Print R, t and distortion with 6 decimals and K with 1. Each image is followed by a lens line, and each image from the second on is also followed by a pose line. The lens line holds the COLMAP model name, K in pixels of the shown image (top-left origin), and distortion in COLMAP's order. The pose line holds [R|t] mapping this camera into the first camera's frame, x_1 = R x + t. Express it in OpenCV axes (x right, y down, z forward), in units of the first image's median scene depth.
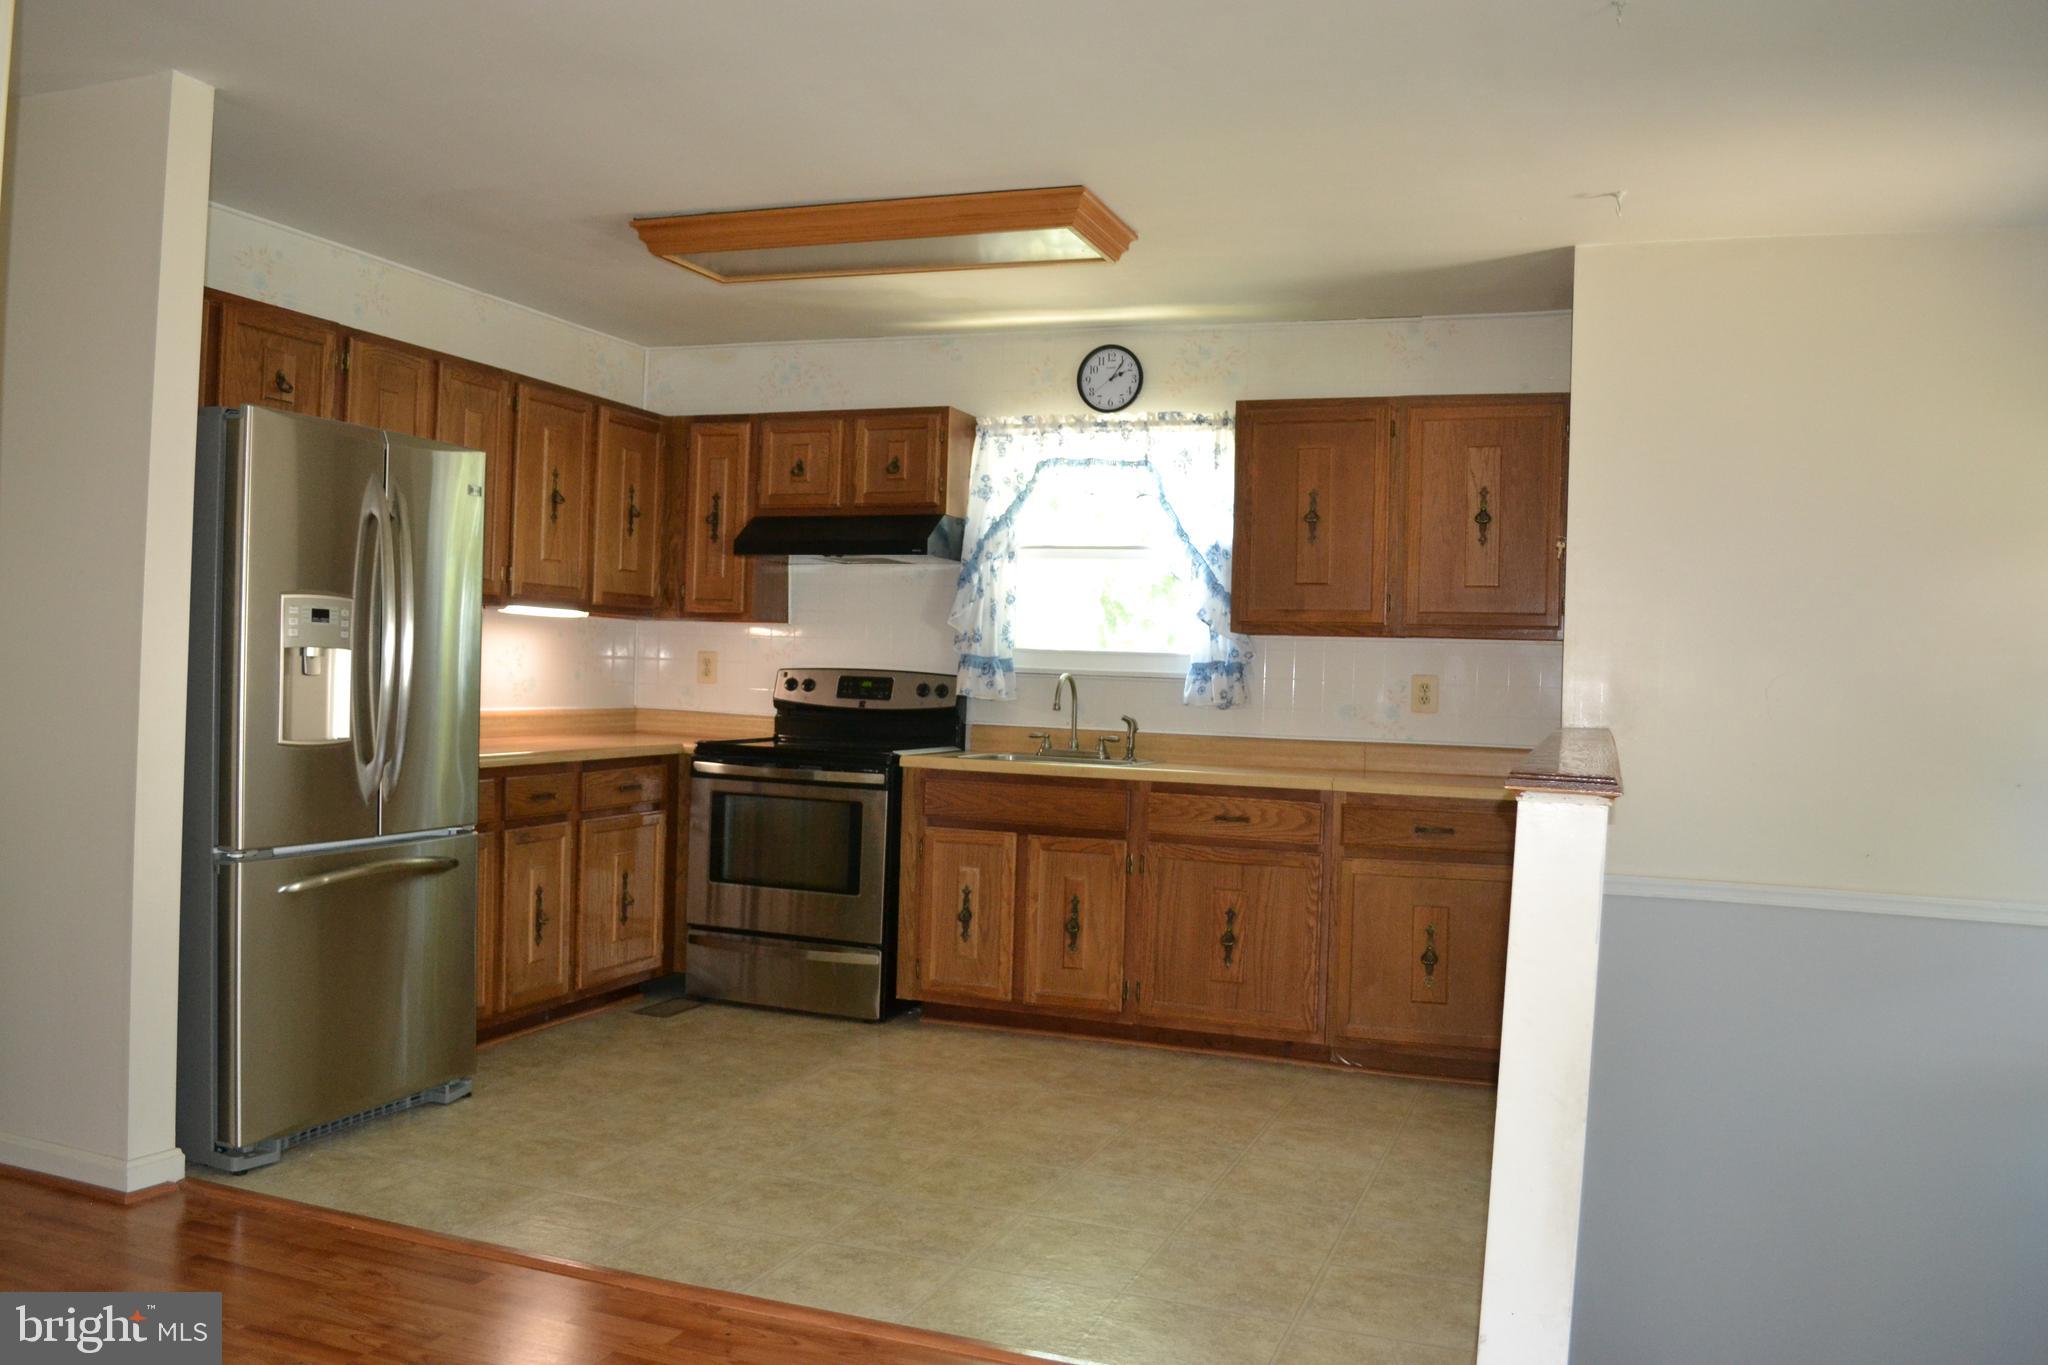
lens RADIAL K [[1643.2, 0, 1013.2], [0, 1643.2, 686.5], [0, 0, 1]] dist [-0.077973, 0.006518]
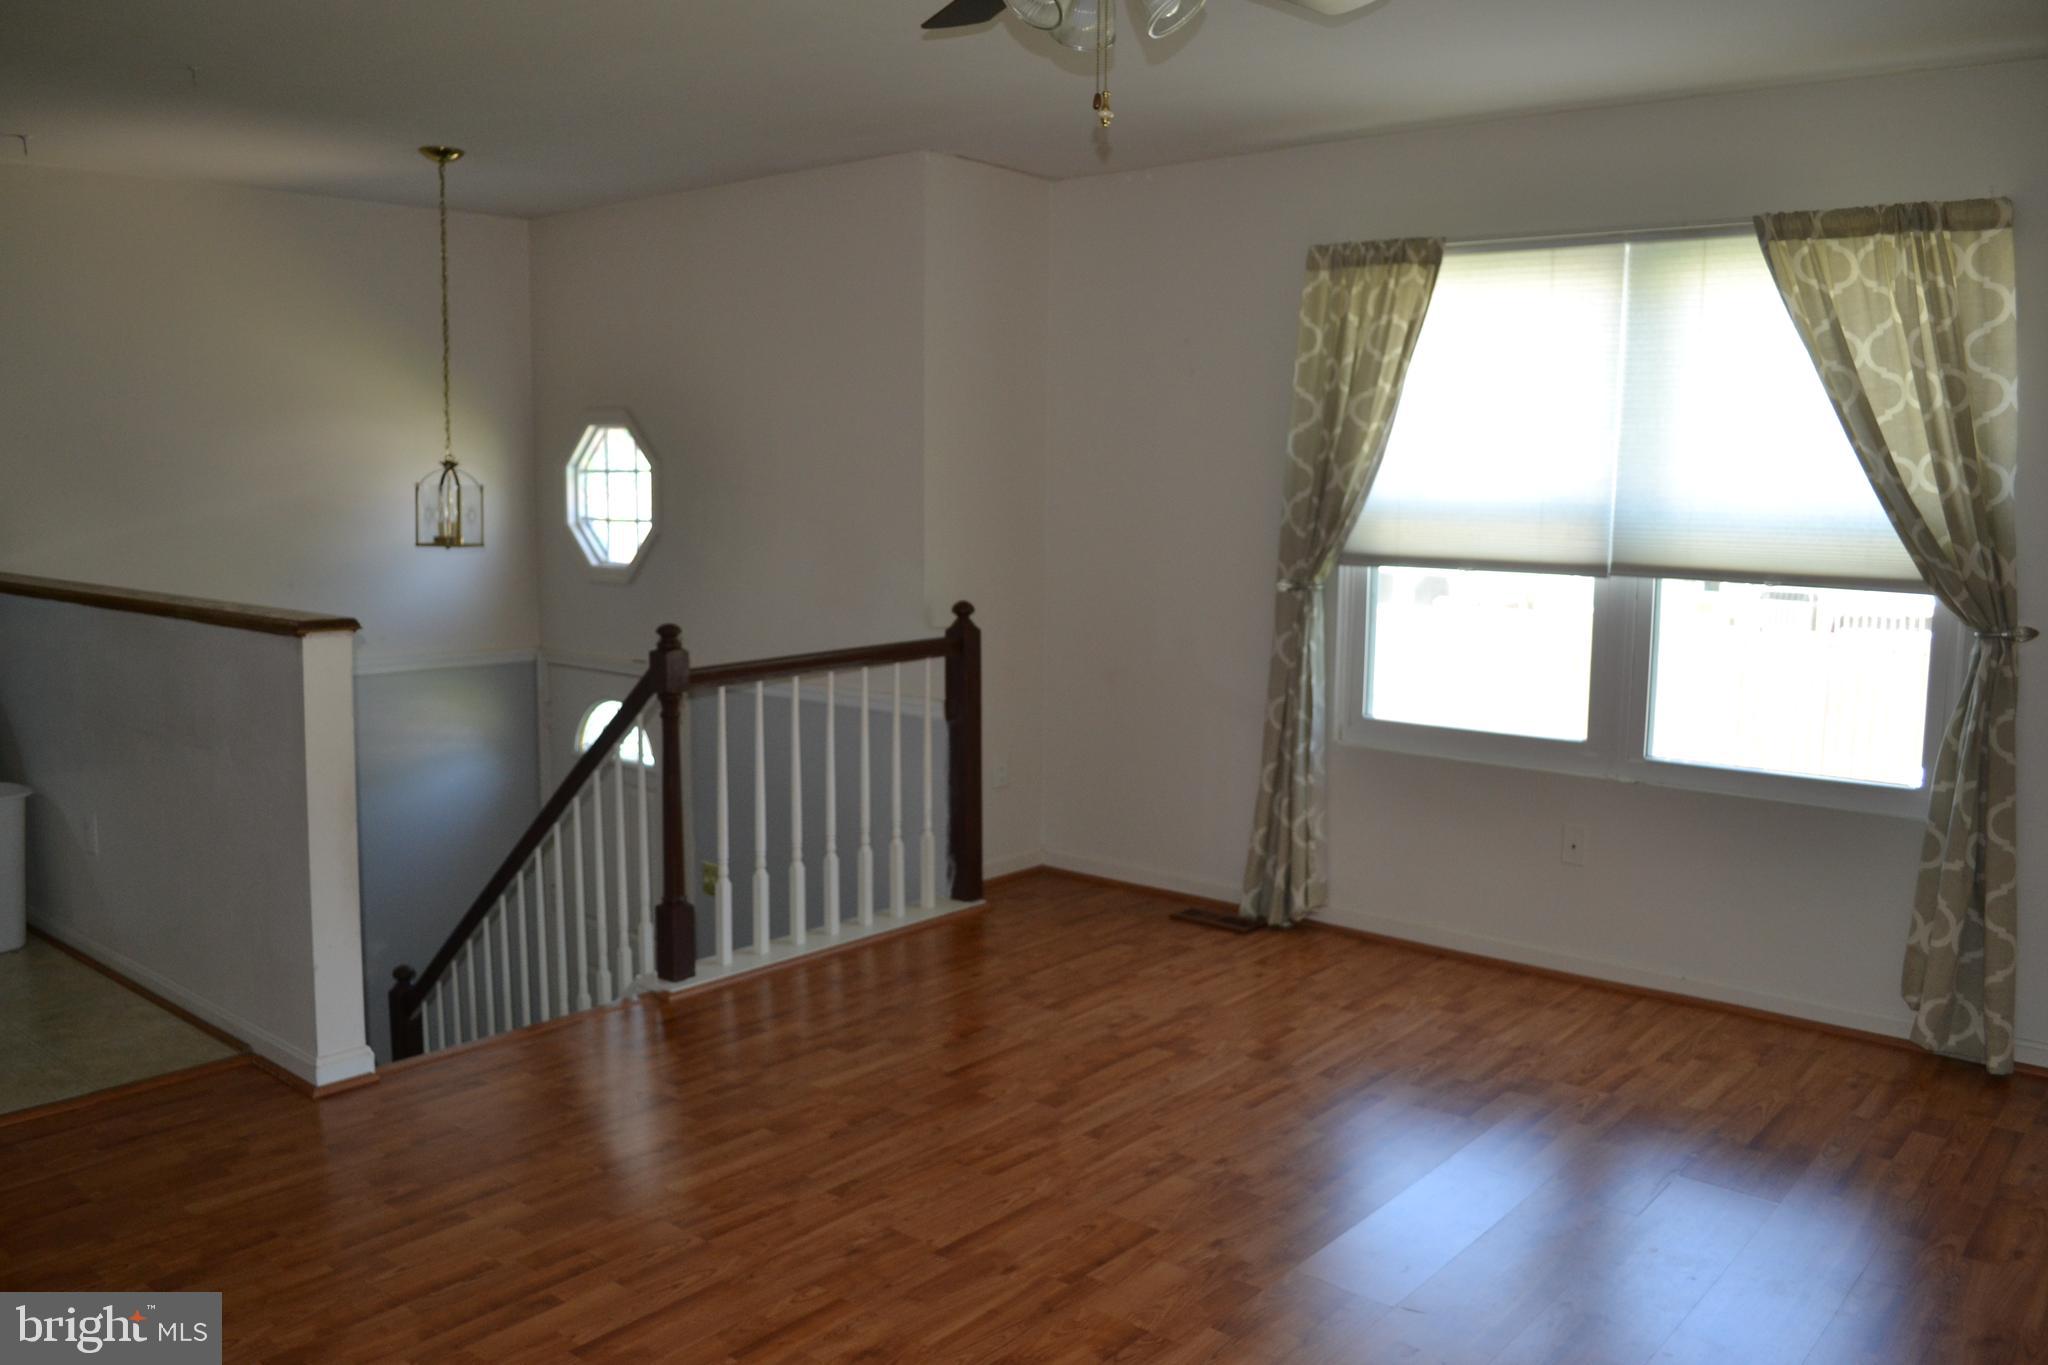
lens RADIAL K [[1643.2, 0, 1007.5], [0, 1643.2, 687.7], [0, 0, 1]] dist [-0.077973, 0.006518]
pose [[0.345124, -0.155837, 0.925529, -0.445592], [0.015604, 0.986936, 0.160358, -0.061435], [-0.938427, -0.040901, 0.343047, -0.101965]]
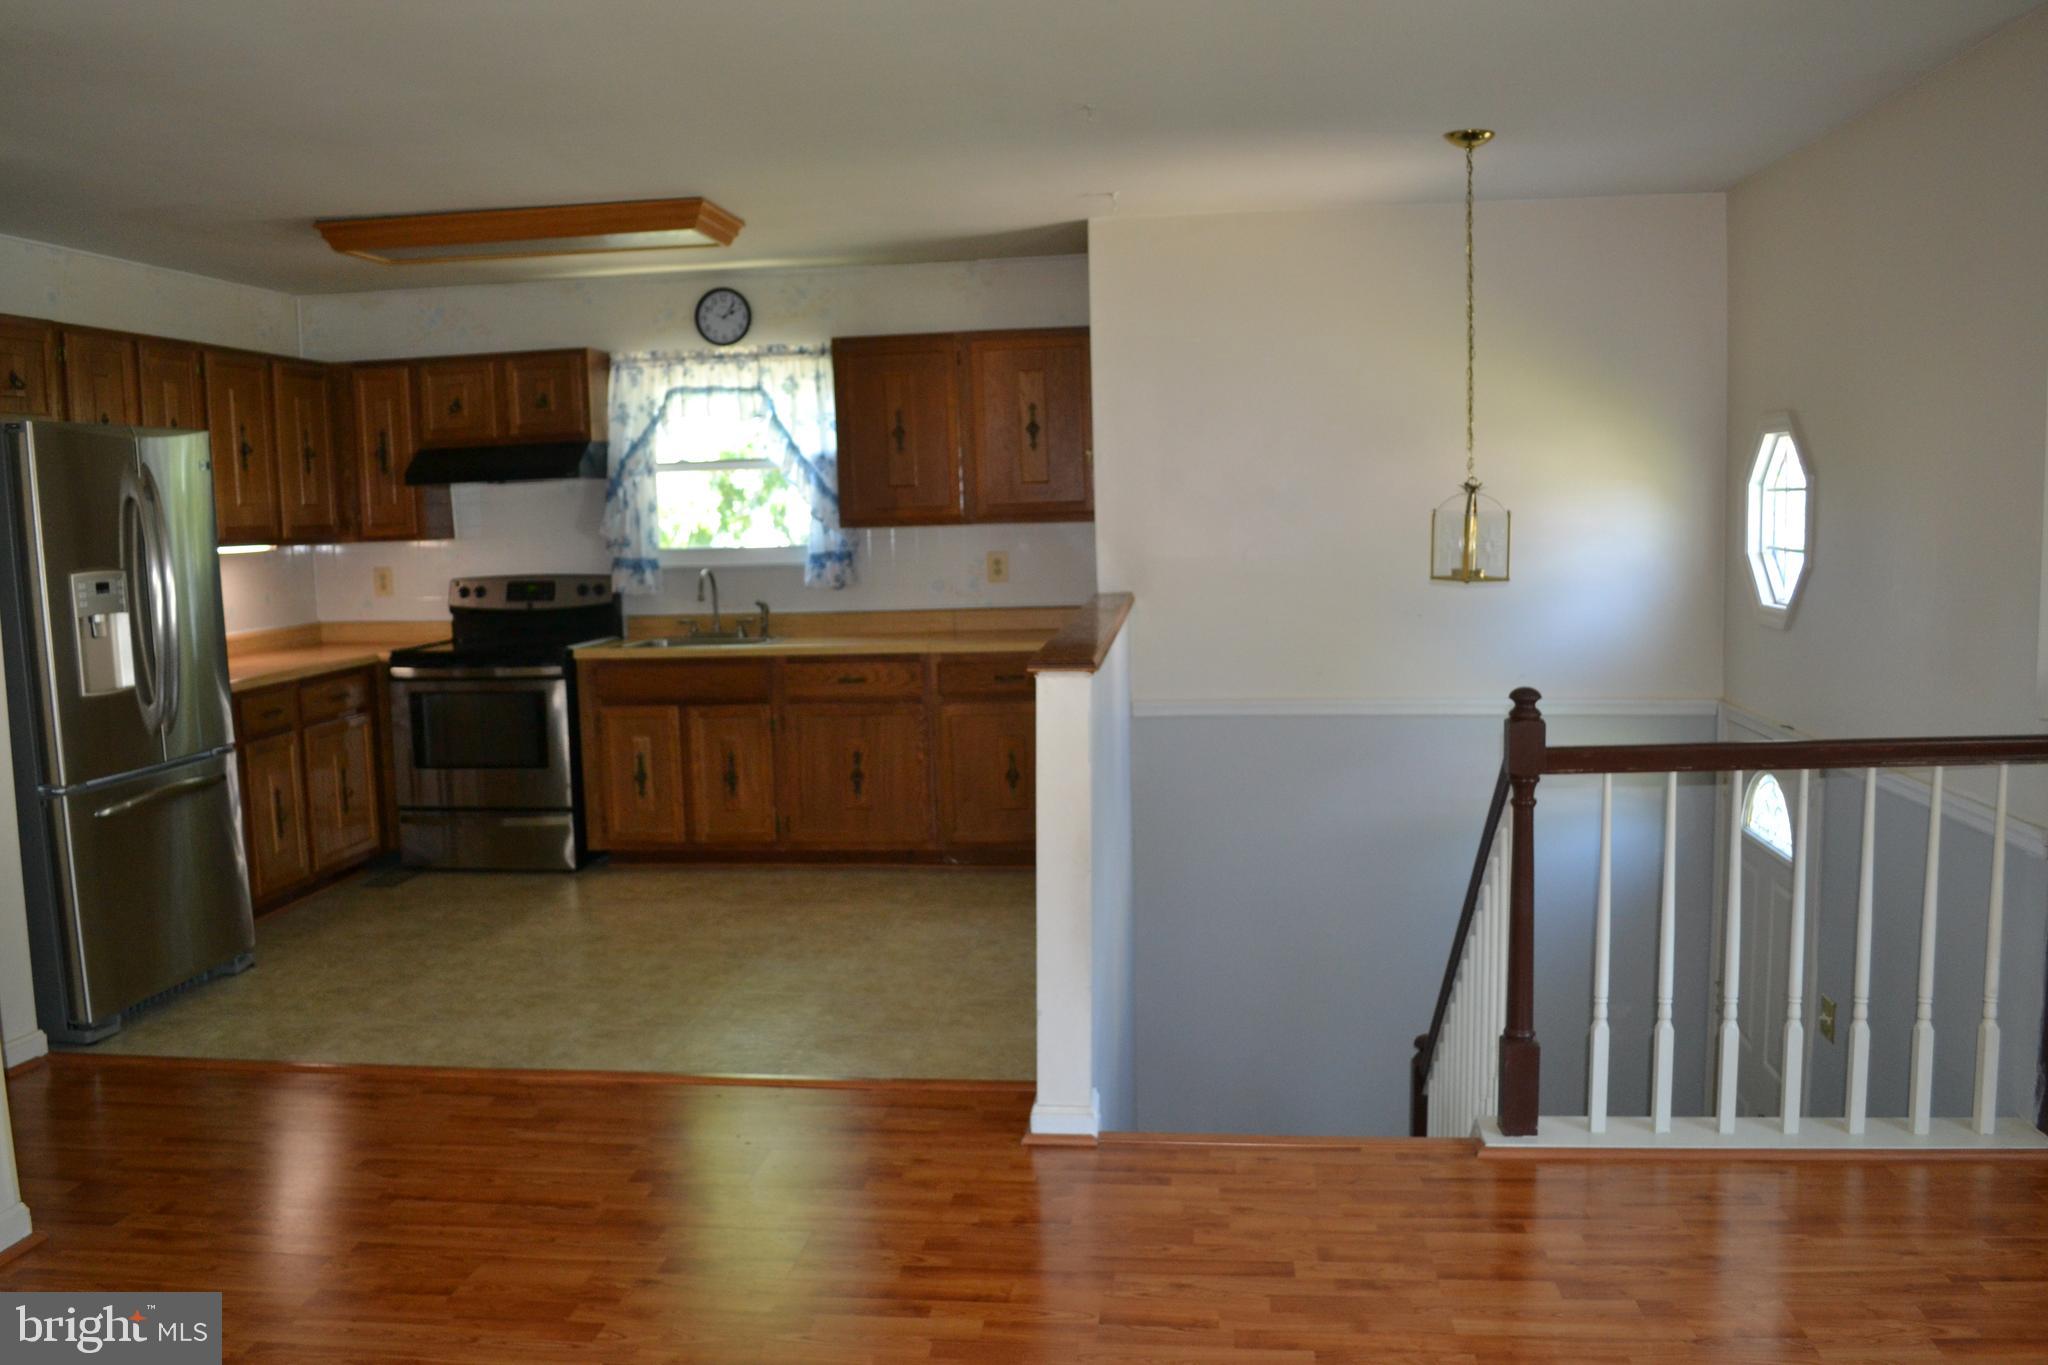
lens RADIAL K [[1643.2, 0, 1009.3], [0, 1643.2, 686.0], [0, 0, 1]] dist [-0.077973, 0.006518]
pose [[0.969905, -0.086116, 0.227744, -0.038106], [0.062645, 0.992135, 0.108365, -0.045546], [-0.235285, -0.090836, 0.967672, -0.254326]]
